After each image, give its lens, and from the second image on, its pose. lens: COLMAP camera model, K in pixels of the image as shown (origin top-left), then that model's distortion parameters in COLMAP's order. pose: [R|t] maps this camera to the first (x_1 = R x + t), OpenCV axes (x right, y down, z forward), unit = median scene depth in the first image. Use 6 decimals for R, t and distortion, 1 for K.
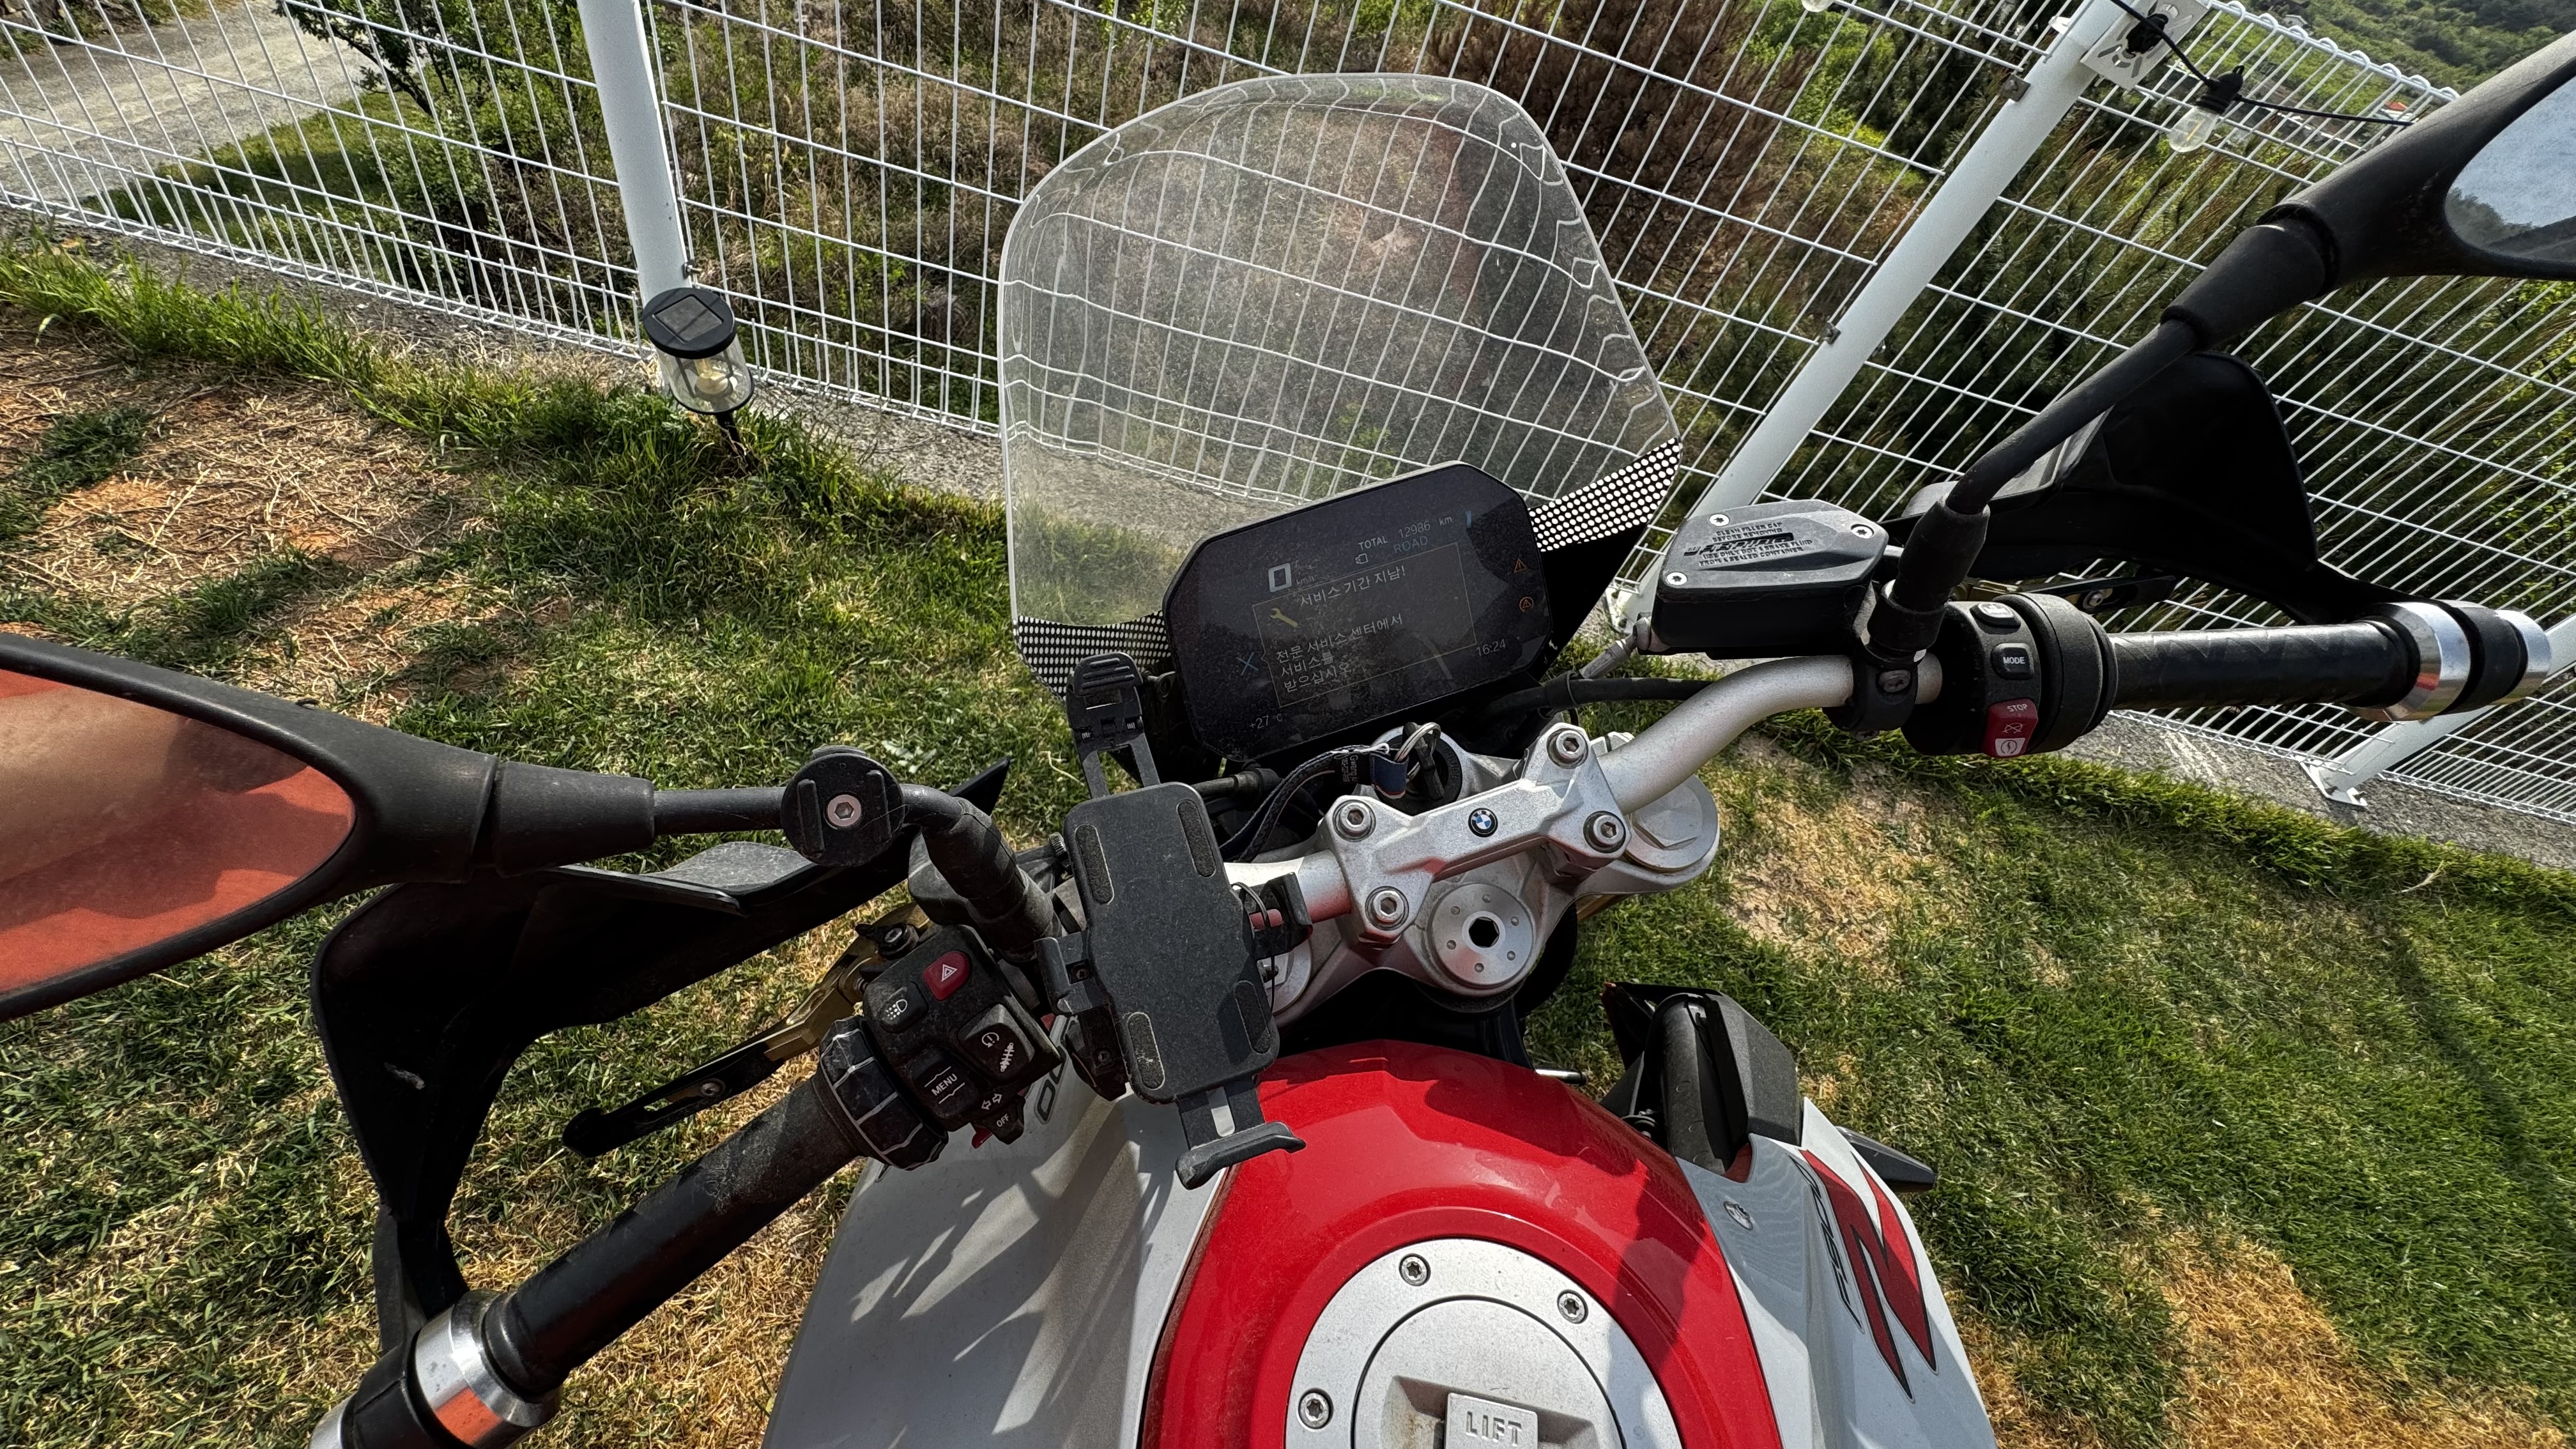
lens RADIAL K [[1024.6, 0, 1289.0], [0, 1024.6, 708.4], [0, 0, 1]] dist [-0.006435, 0.002150]
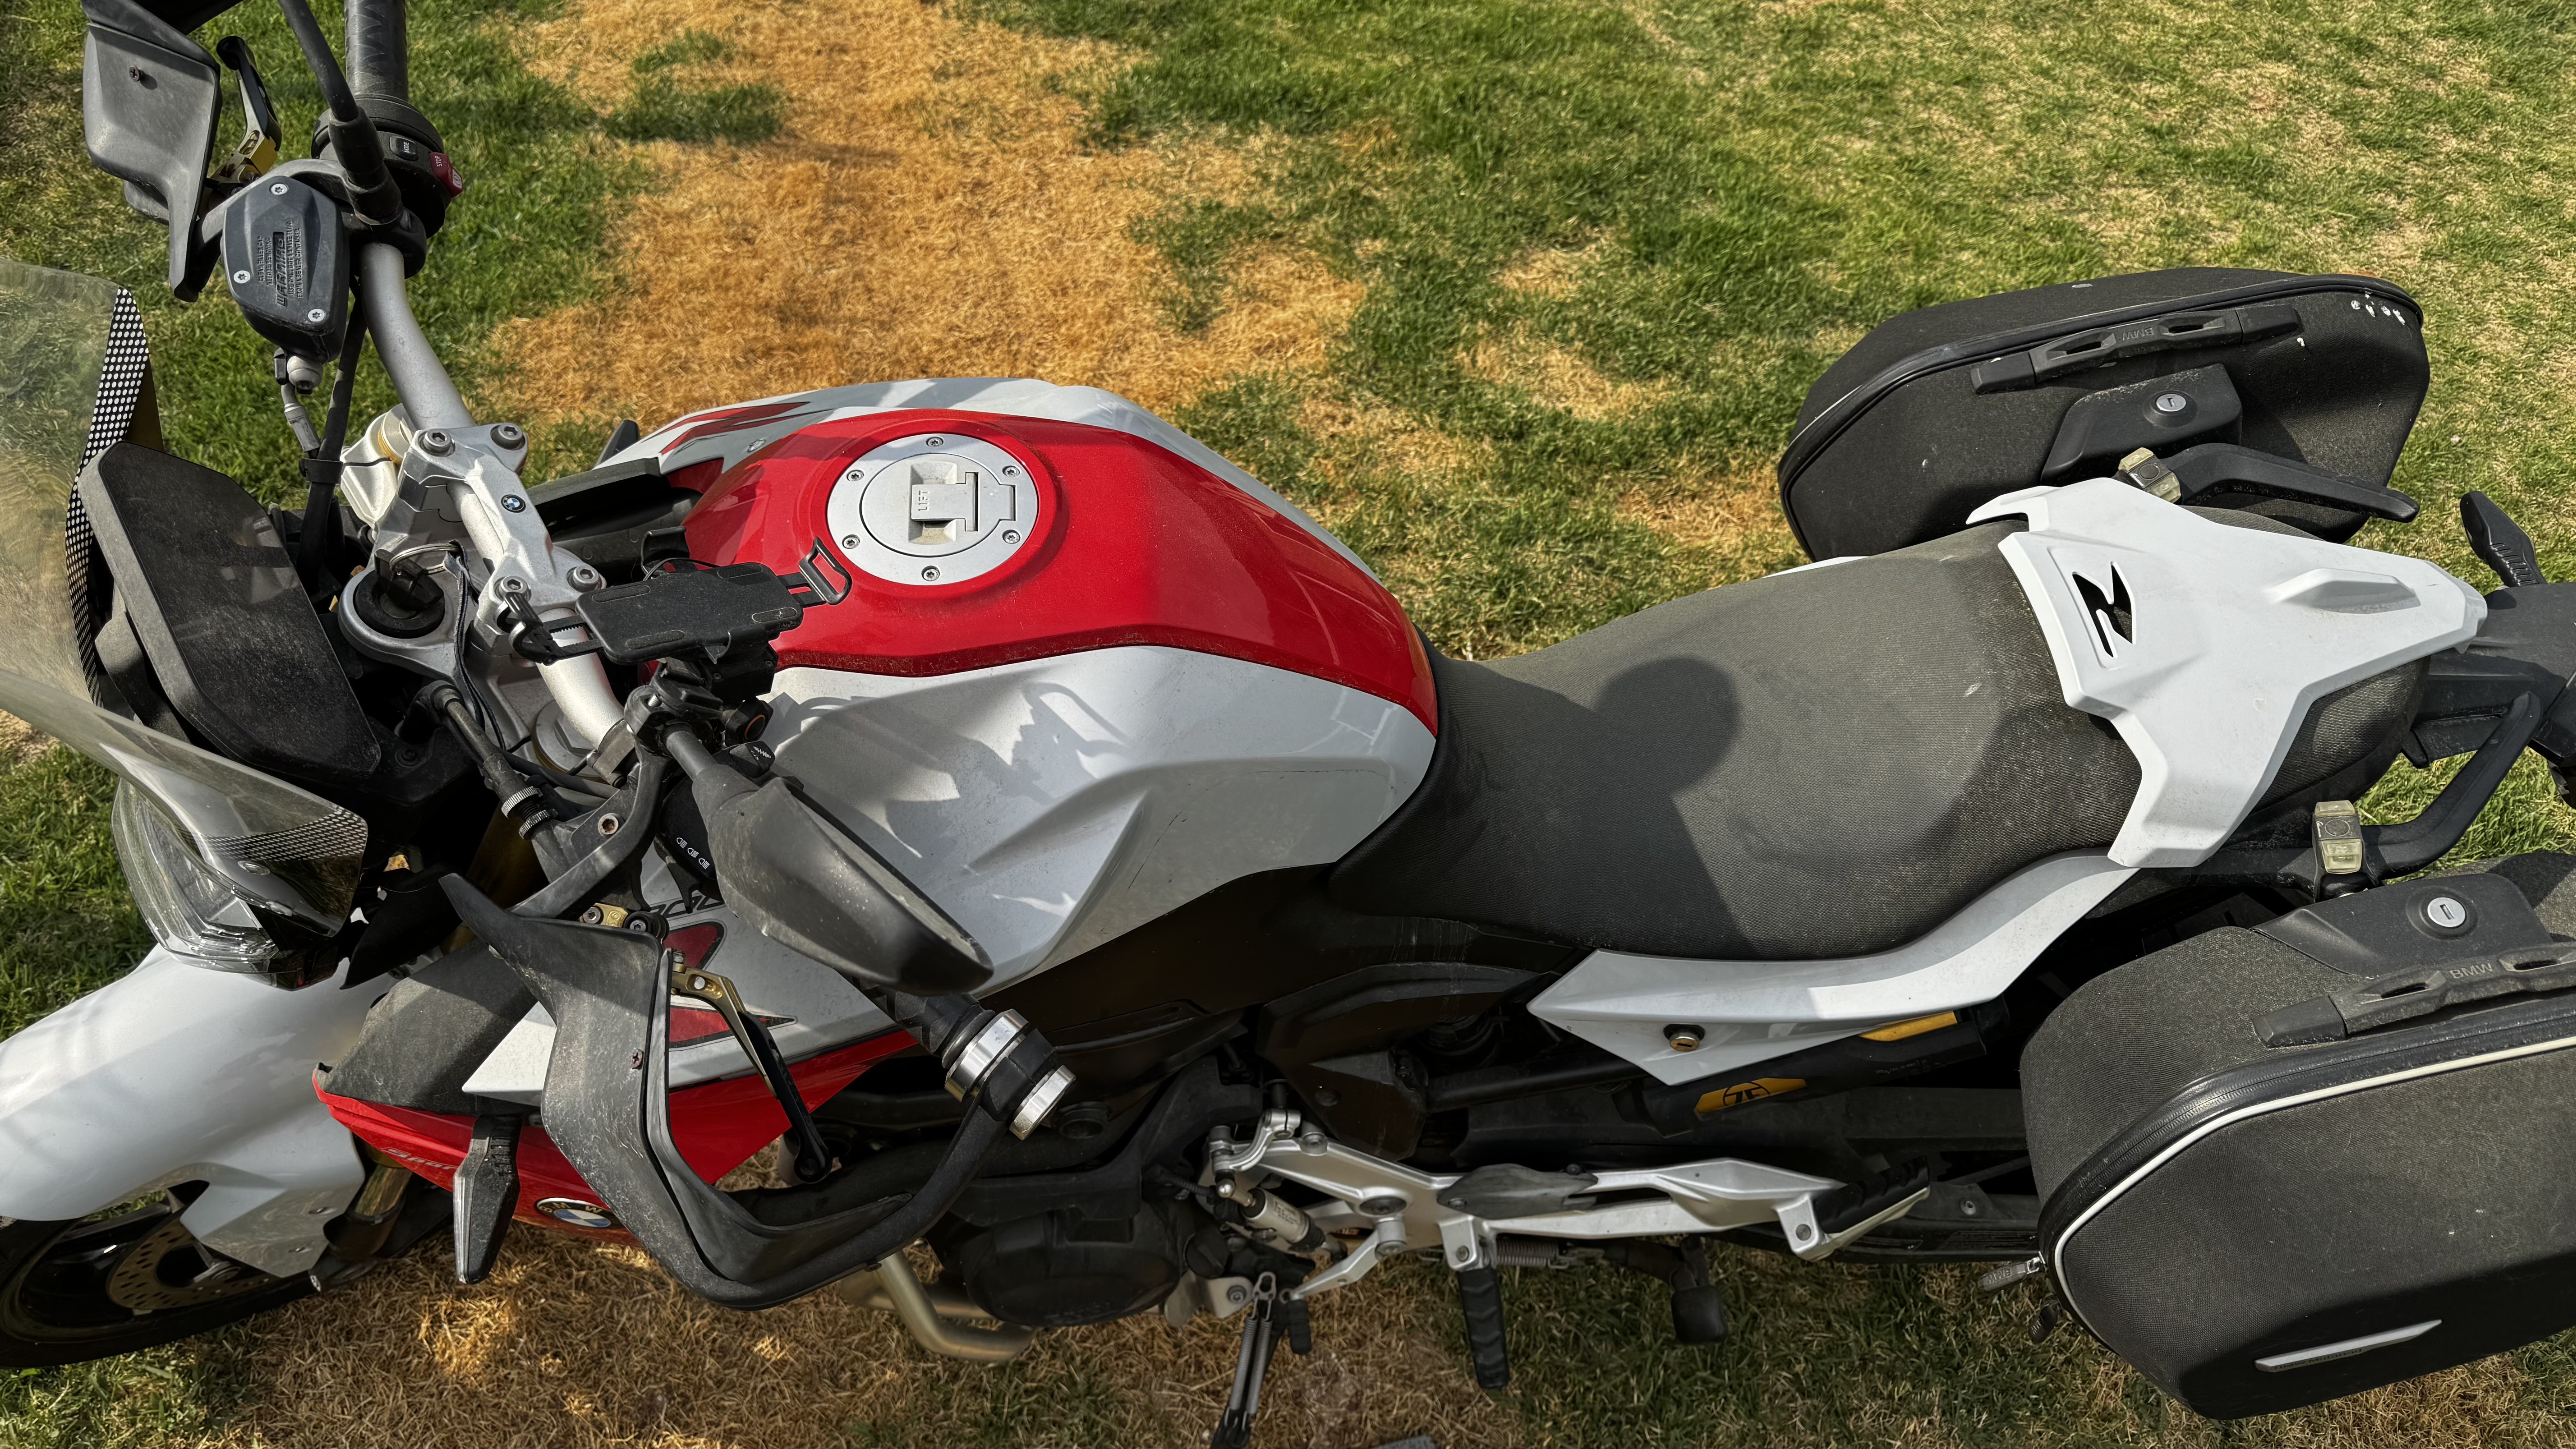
lens RADIAL K [[1801.0, 0, 1297.8], [0, 1801.0, 724.9], [0, 0, 1]] dist [0.027146, -0.046835]
pose [[-0.266168, -0.848549, 0.457295, -1.207100], [0.590002, 0.231743, 0.773429, -0.904318], [-0.762268, 0.475667, 0.438963, -0.541981]]
